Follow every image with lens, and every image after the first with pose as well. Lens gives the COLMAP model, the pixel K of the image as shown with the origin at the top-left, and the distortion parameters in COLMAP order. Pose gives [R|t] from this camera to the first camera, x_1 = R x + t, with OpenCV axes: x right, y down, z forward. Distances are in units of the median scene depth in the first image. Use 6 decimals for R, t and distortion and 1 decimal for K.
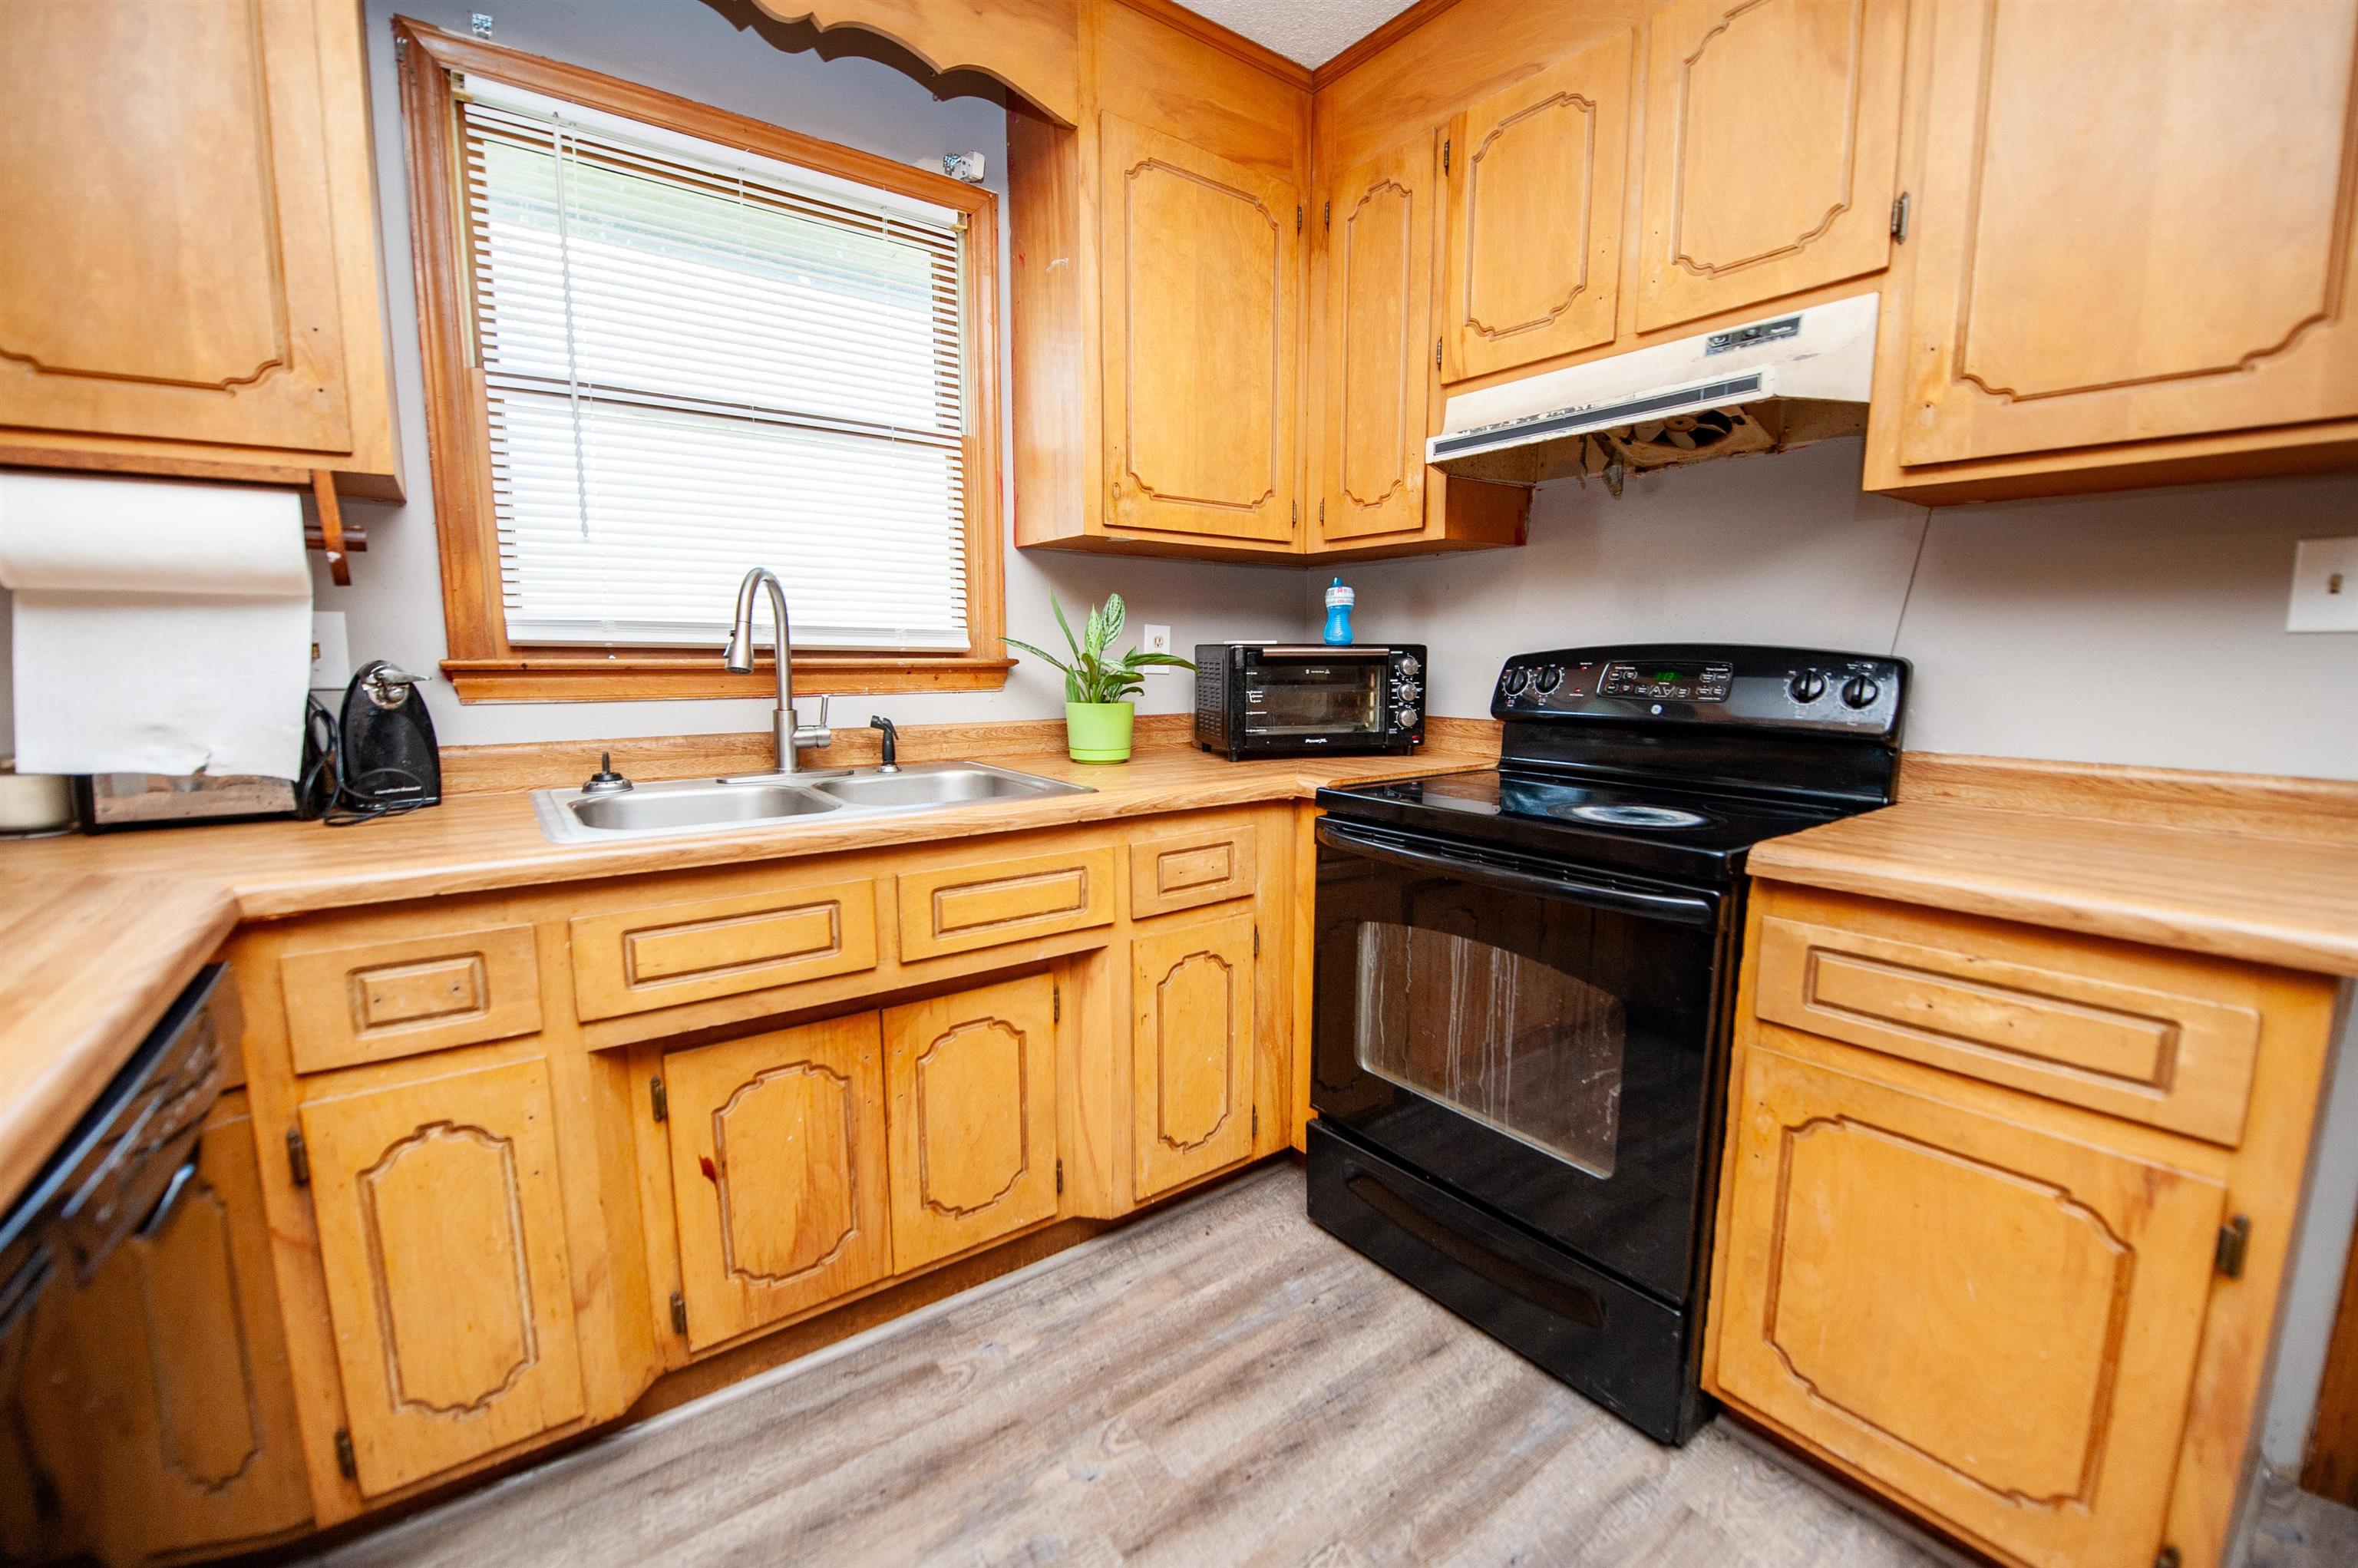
lens RADIAL K [[934.5, 0, 1179.1], [0, 934.5, 788.1], [0, 0, 1]] dist [-0.016469, -0.002907]
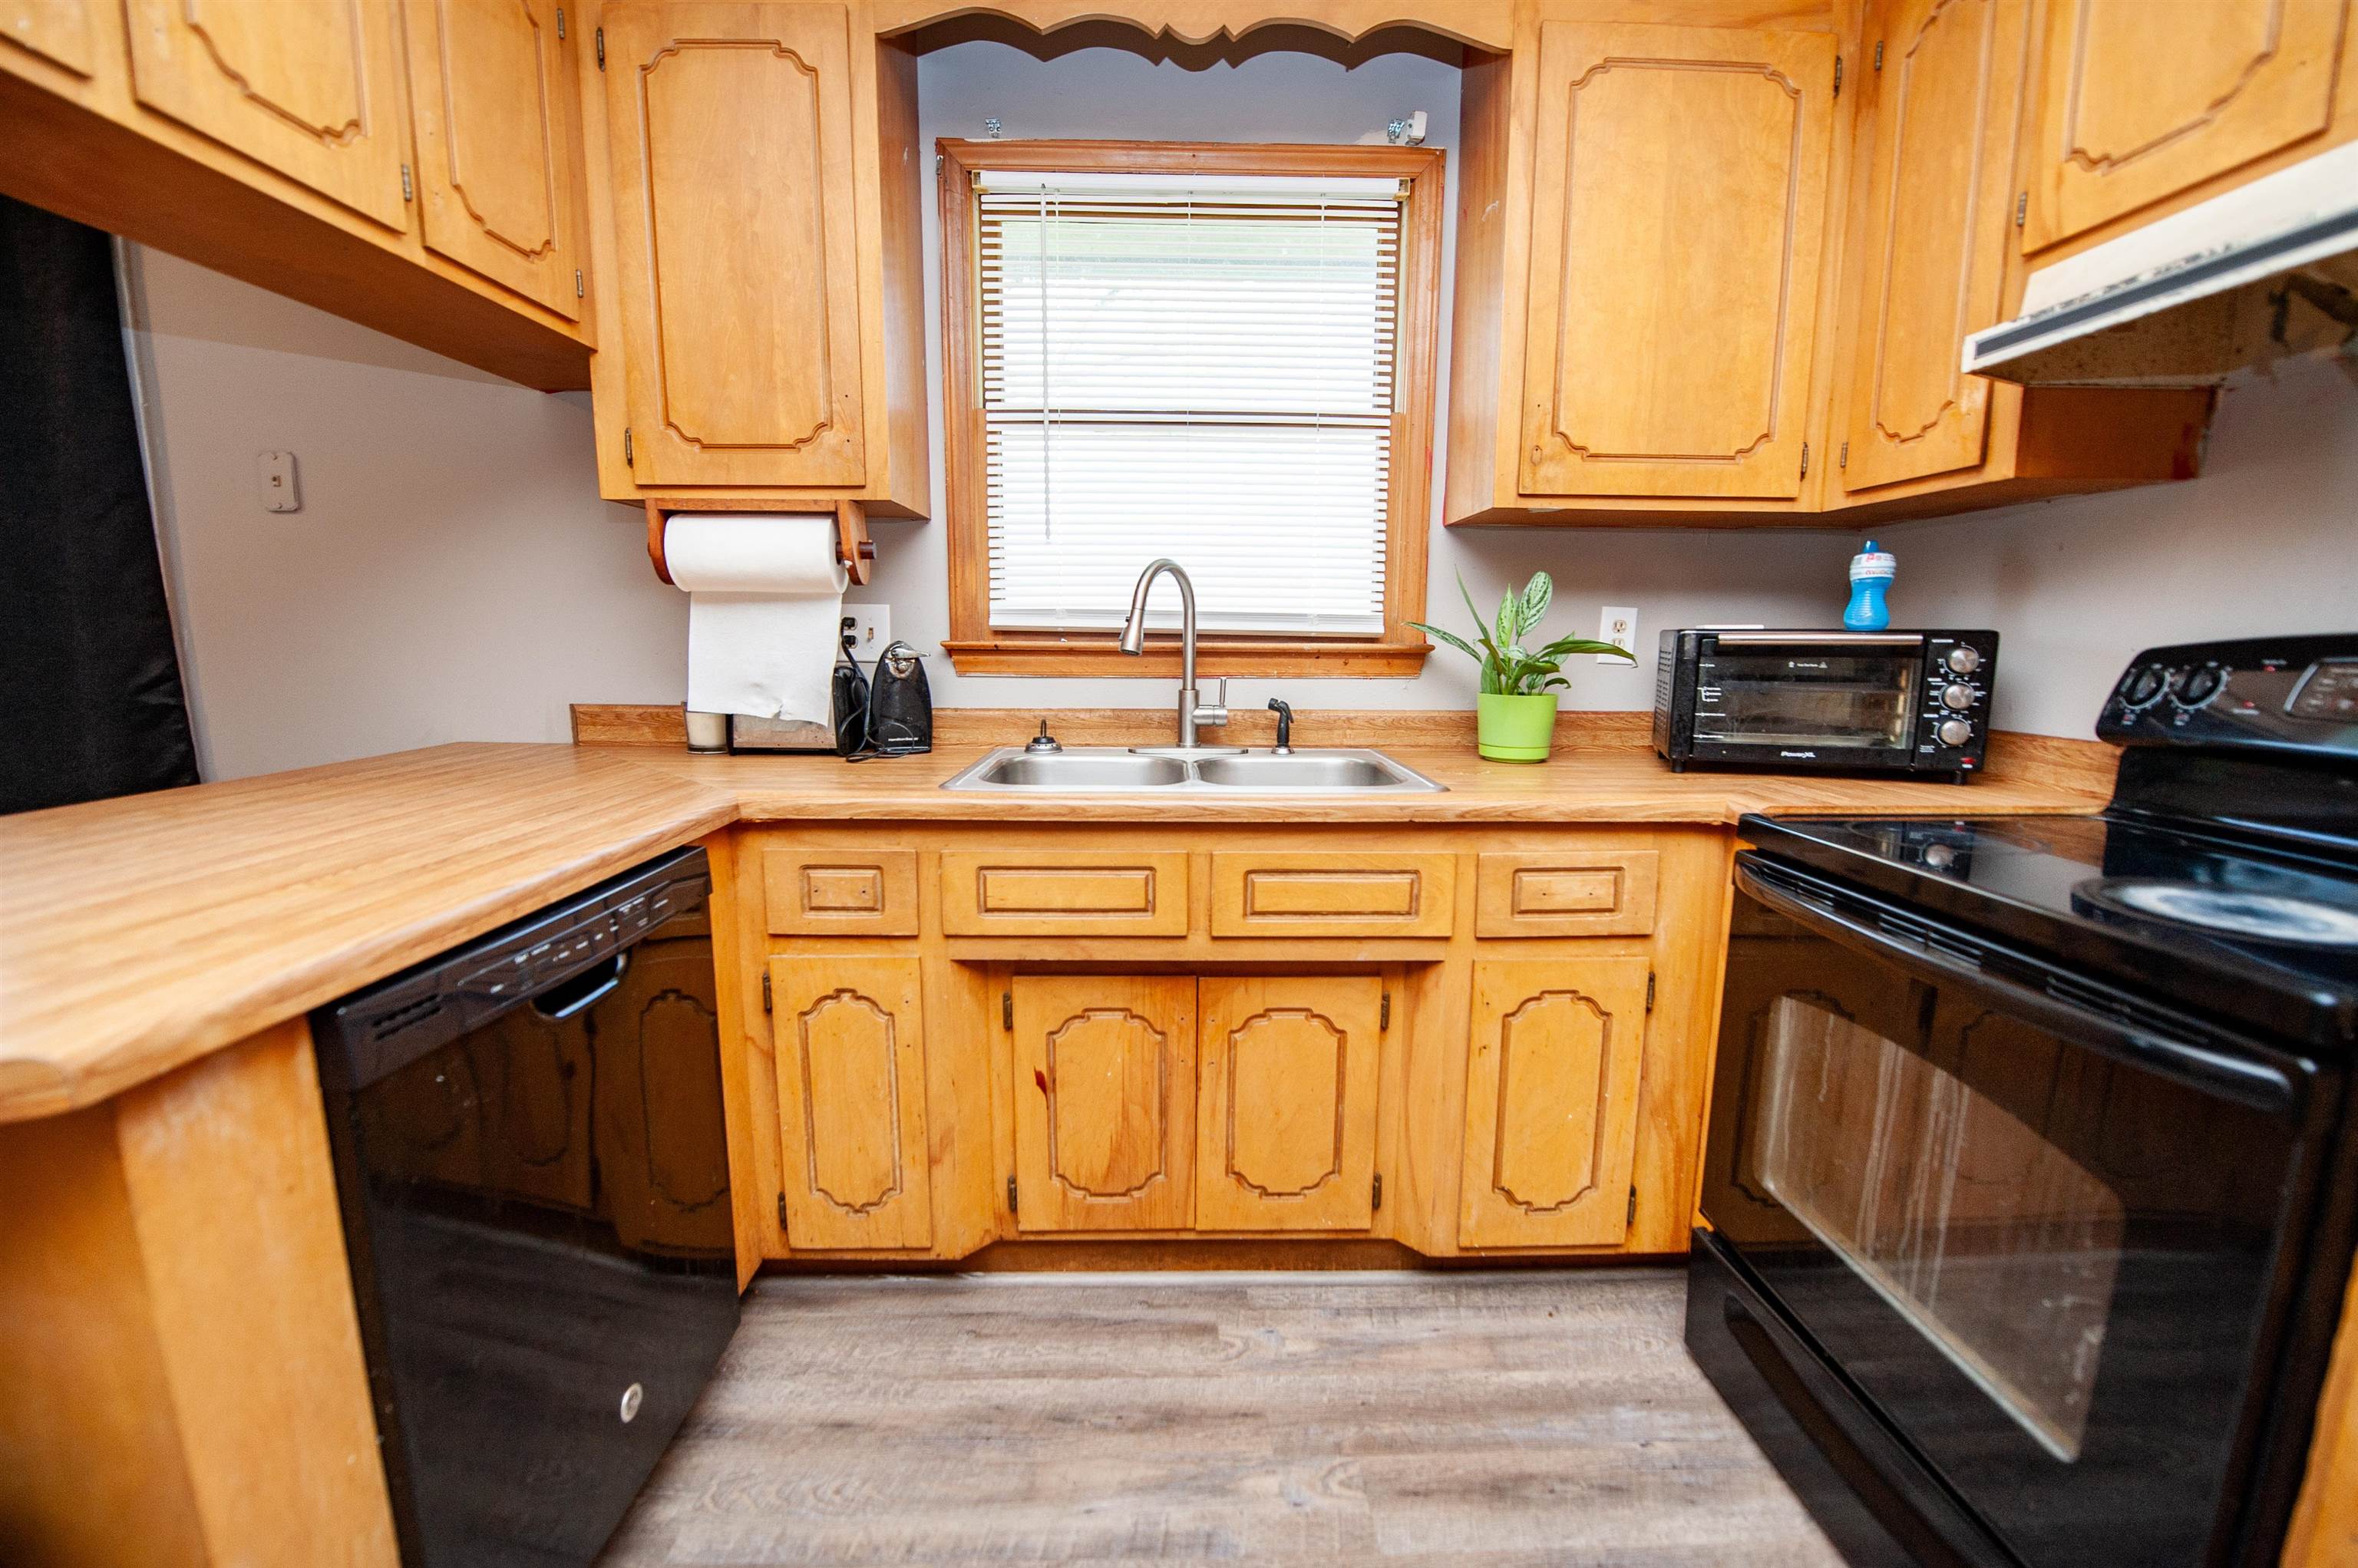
lens RADIAL K [[934.5, 0, 1179.1], [0, 934.5, 788.1], [0, 0, 1]] dist [-0.016469, -0.002907]
pose [[0.822686, 0.092963, -0.560843, 0.211978], [-0.084992, 0.995564, 0.040348, -0.013917], [0.562107, 0.014473, 0.826938, 0.103938]]
